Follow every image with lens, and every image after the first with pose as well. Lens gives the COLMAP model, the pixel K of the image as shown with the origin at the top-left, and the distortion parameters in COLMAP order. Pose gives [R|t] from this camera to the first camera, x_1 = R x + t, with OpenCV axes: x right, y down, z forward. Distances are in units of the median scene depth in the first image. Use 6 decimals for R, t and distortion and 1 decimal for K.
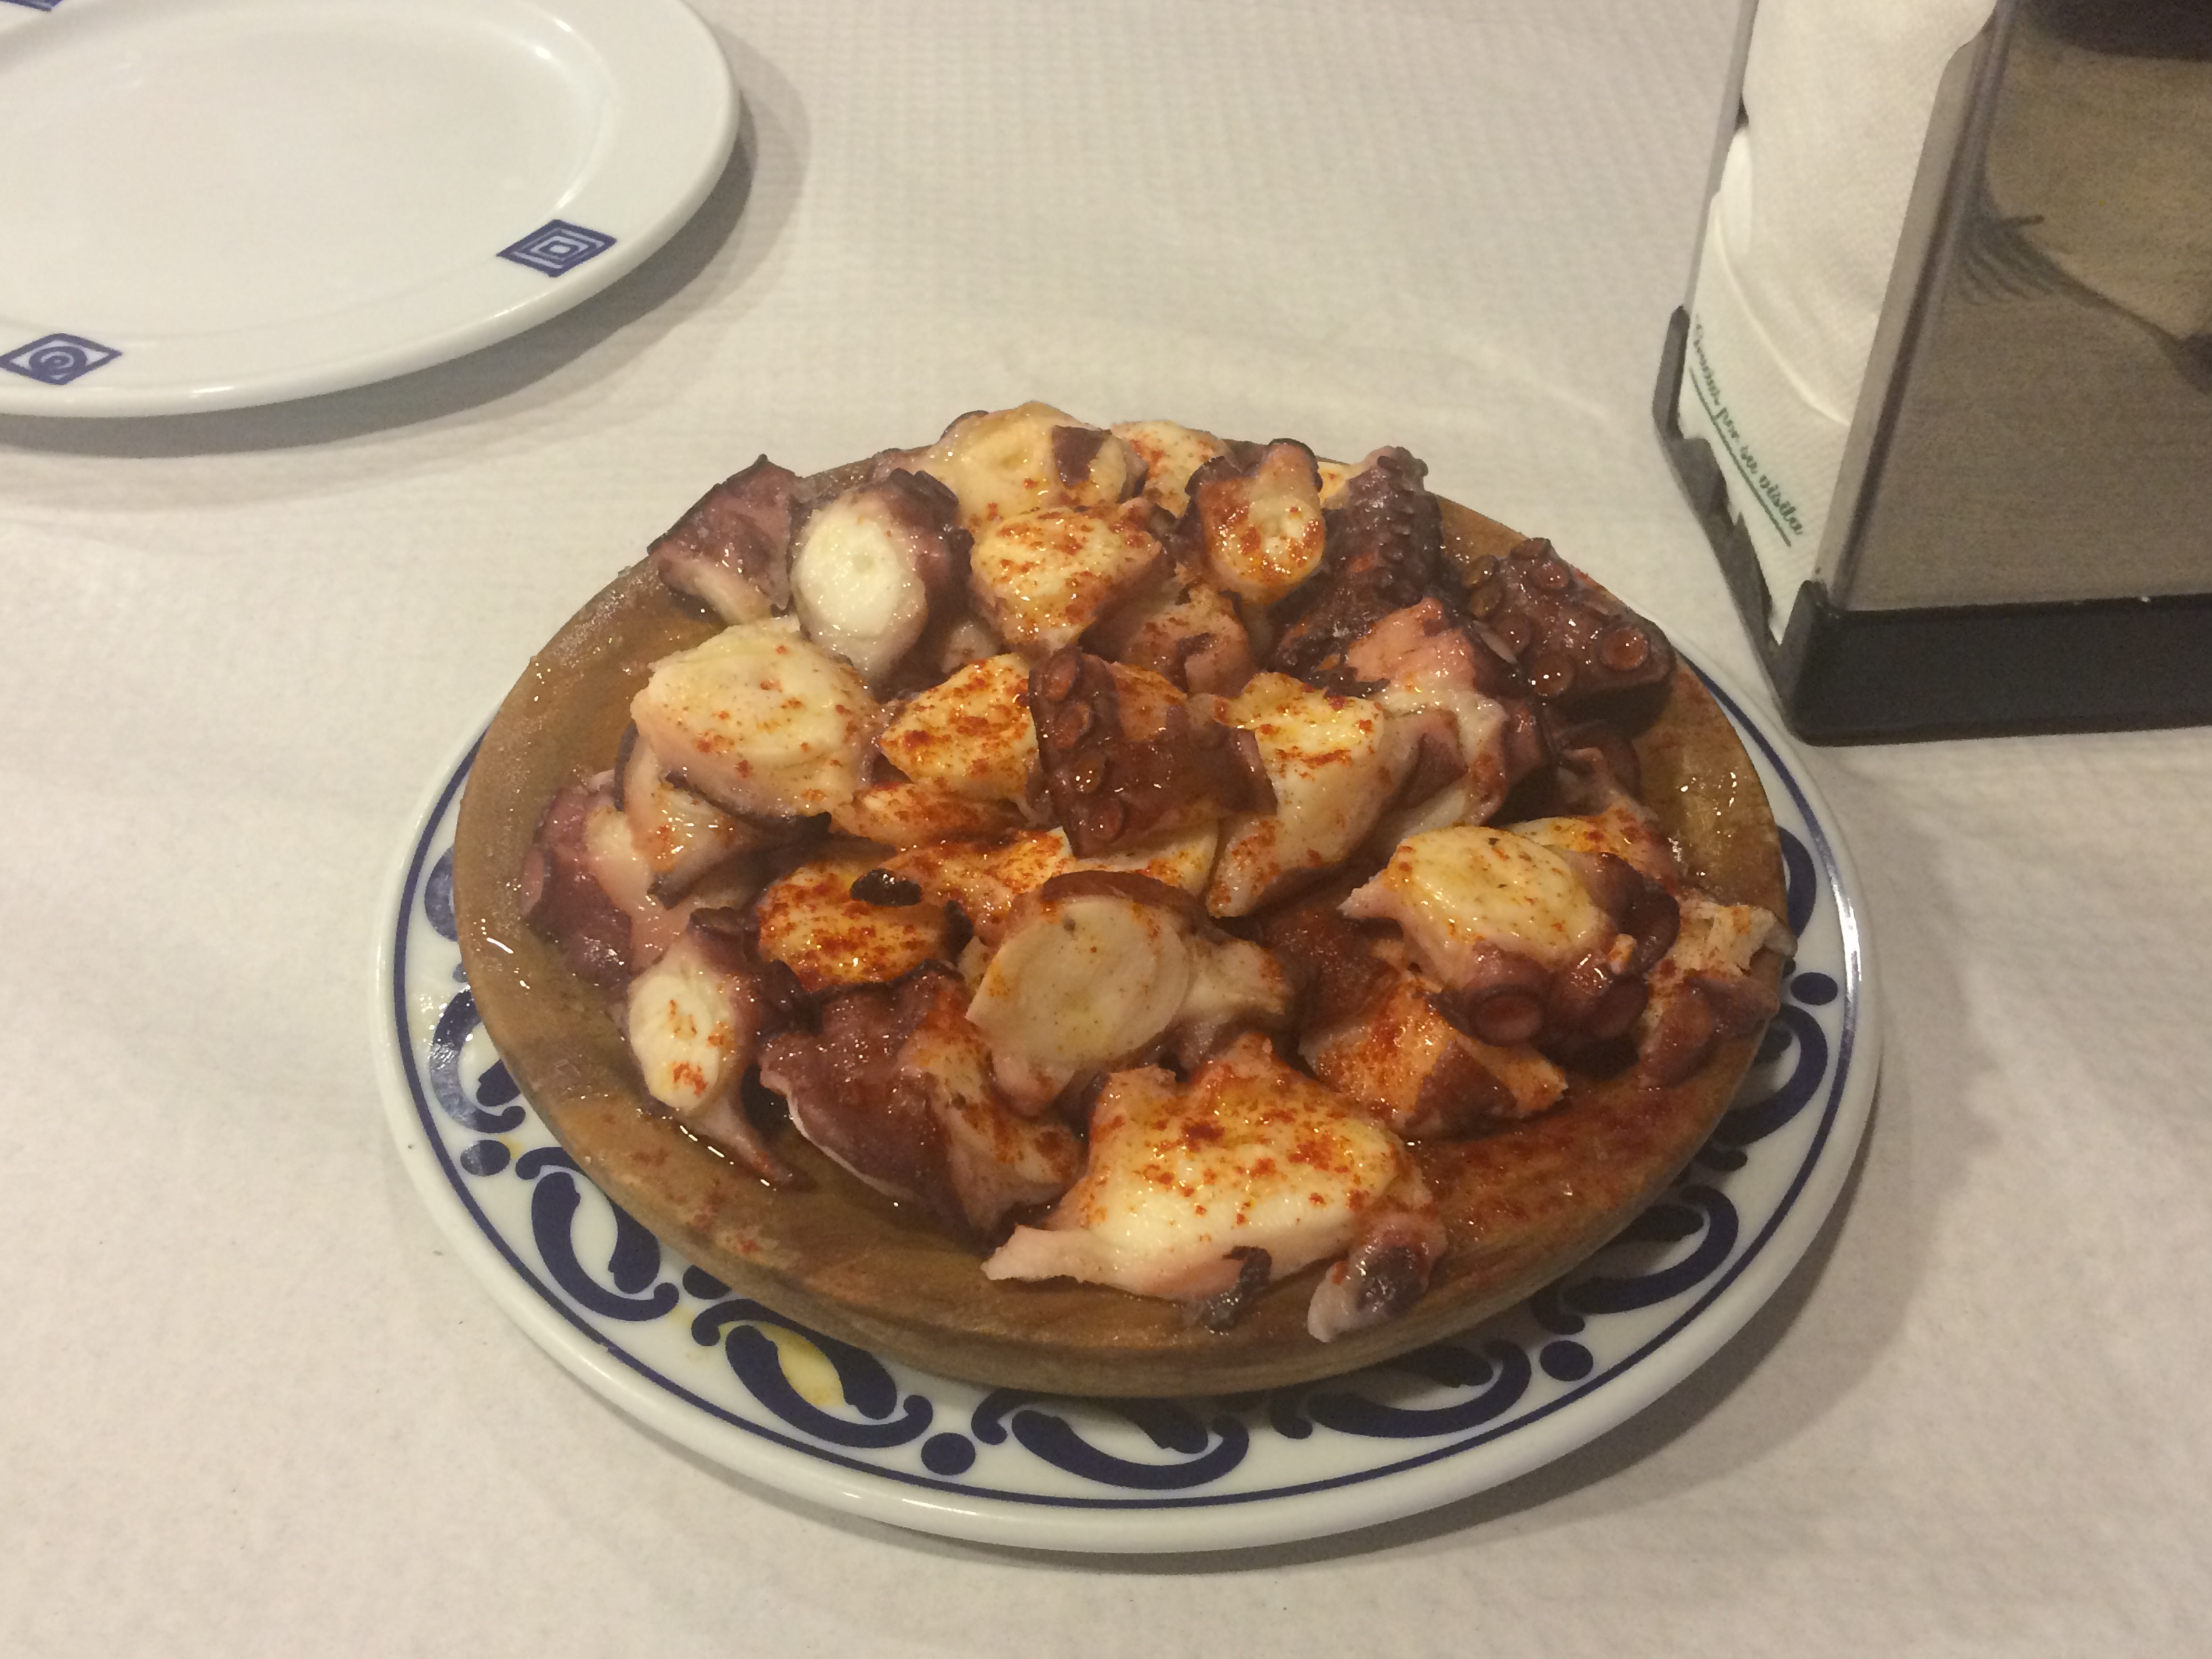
lens RADIAL K [[2311.0, 0, 1106.0], [0, 2311.0, 829.5], [0, 0, 1]] dist [0.007664, 0.001310]
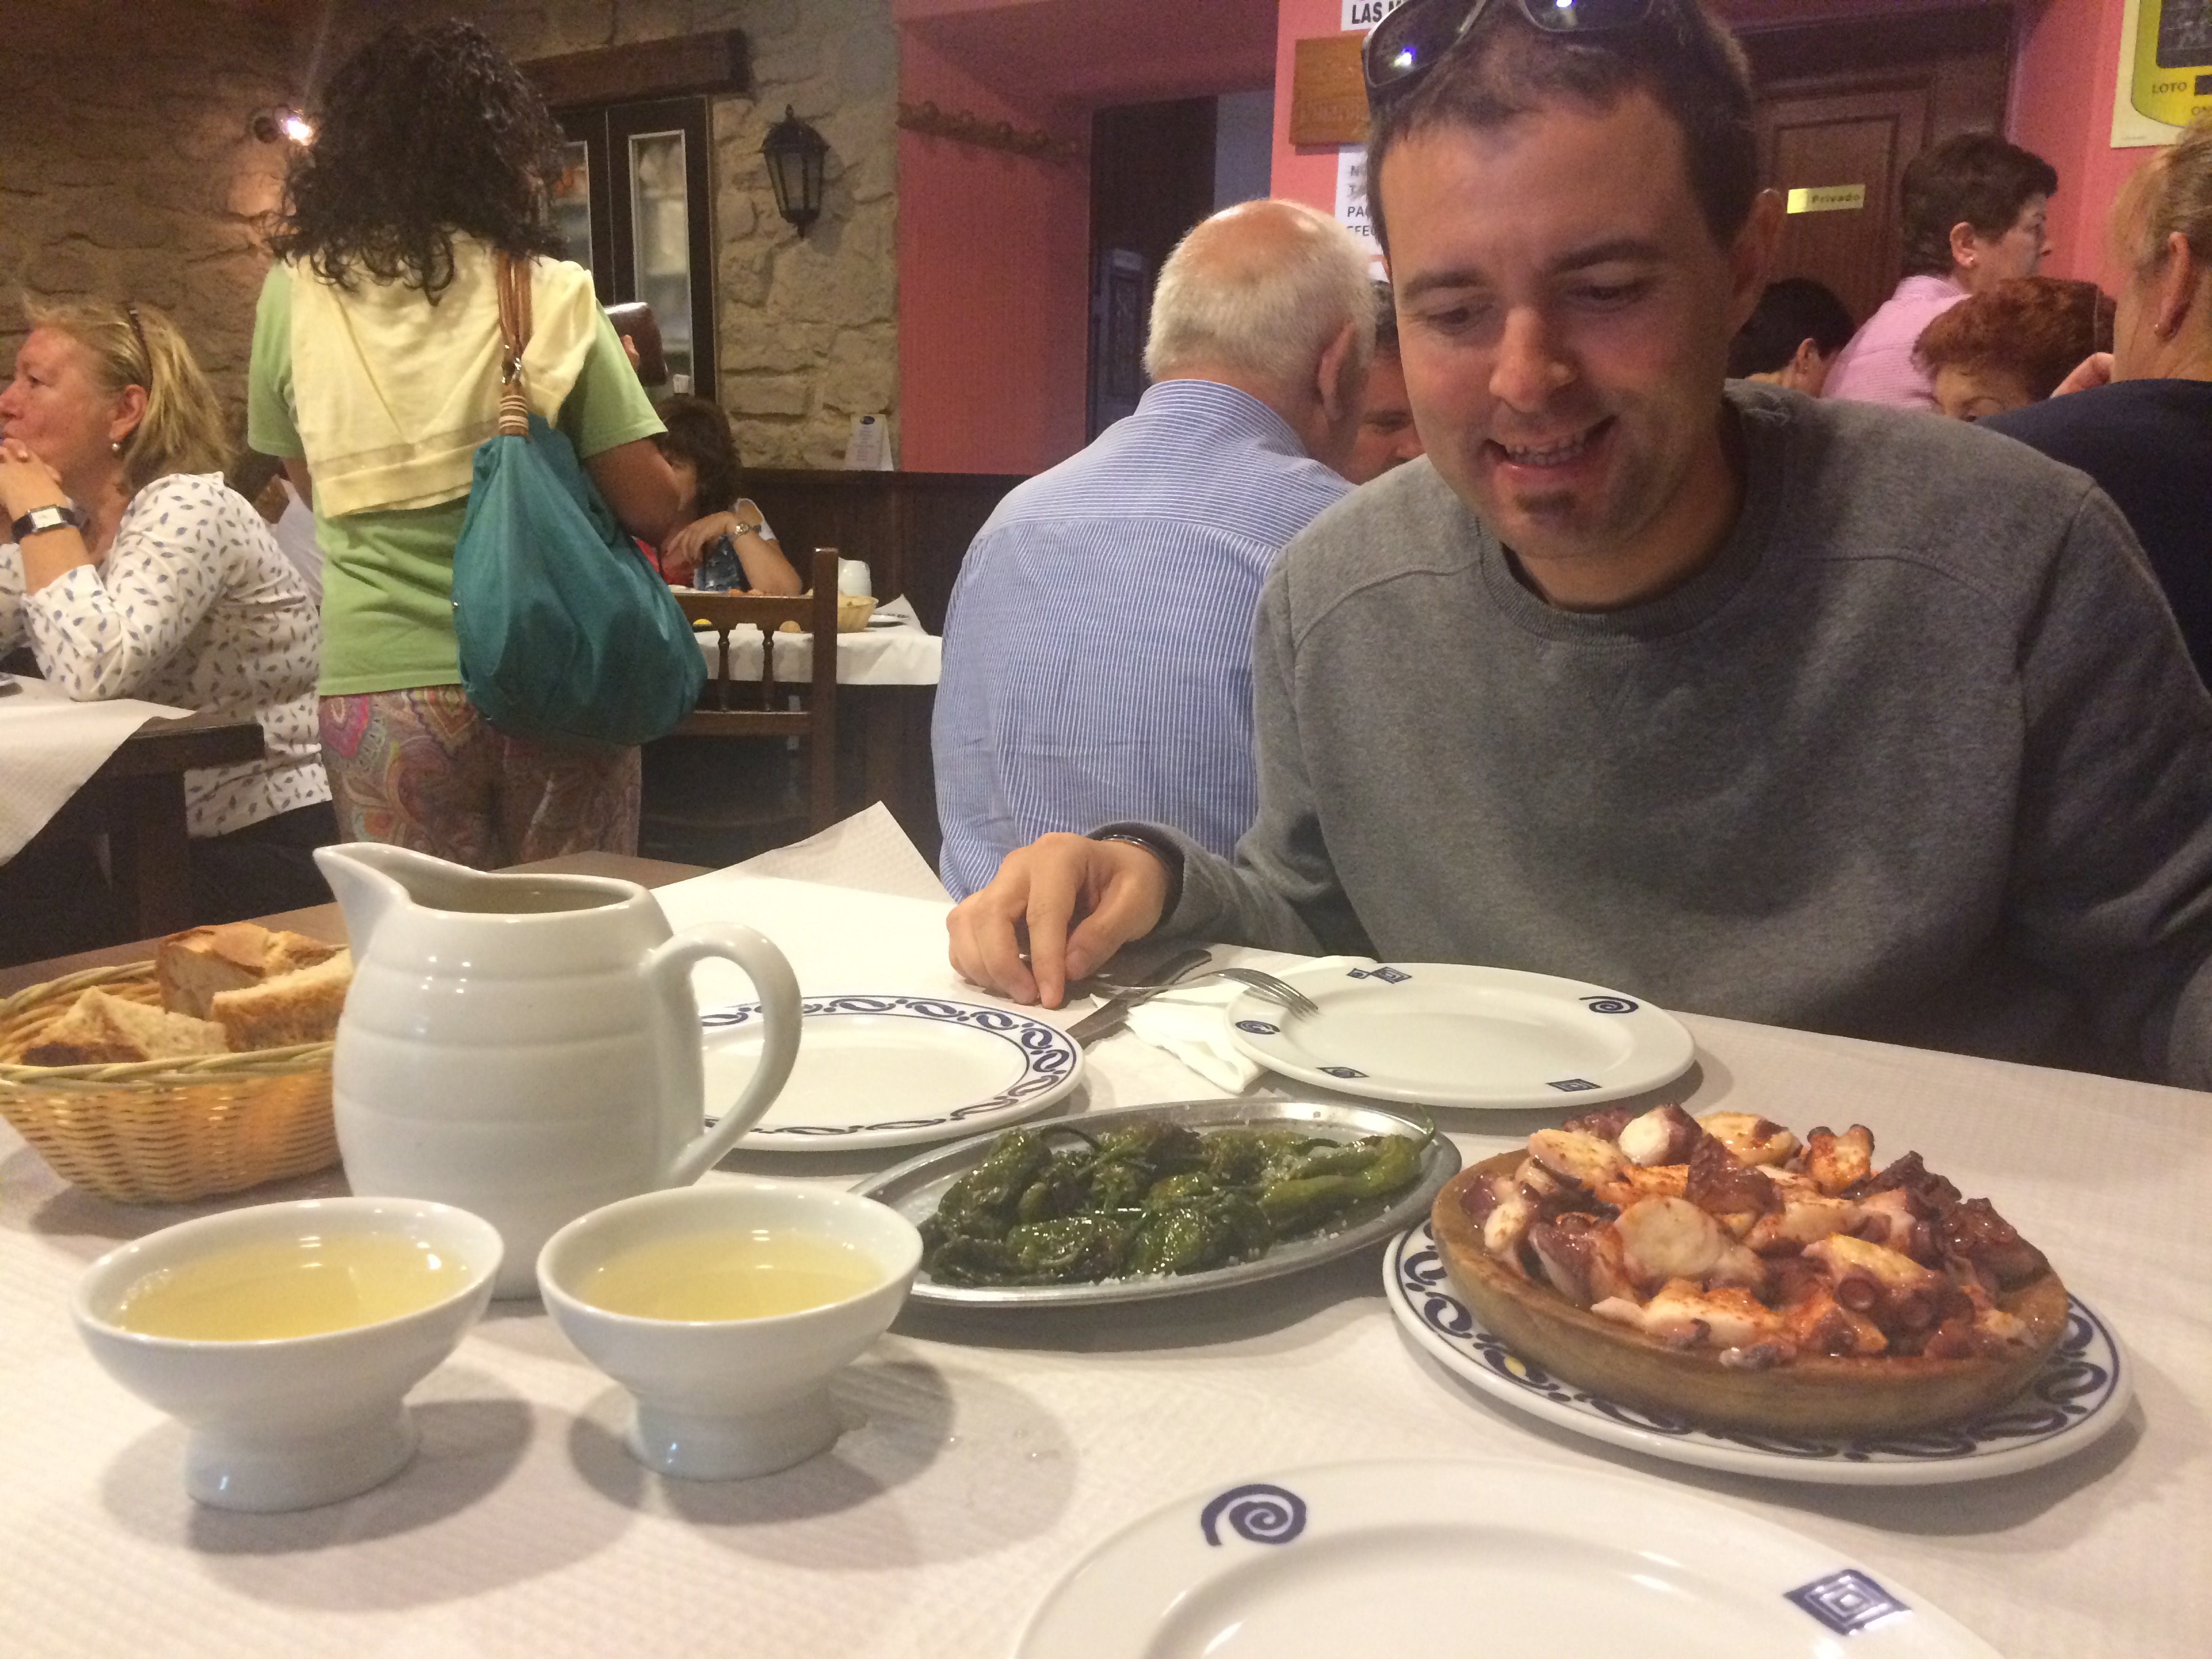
lens RADIAL K [[1899.6, 0, 1106.0], [0, 1899.6, 829.5], [0, 0, 1]] dist [0.030765, -0.006397]
pose [[0.832840, 0.092988, -0.545646, 0.529059], [-0.386961, 0.802676, -0.453842, 0.830871], [0.395775, 0.589122, 0.704484, -0.846042]]
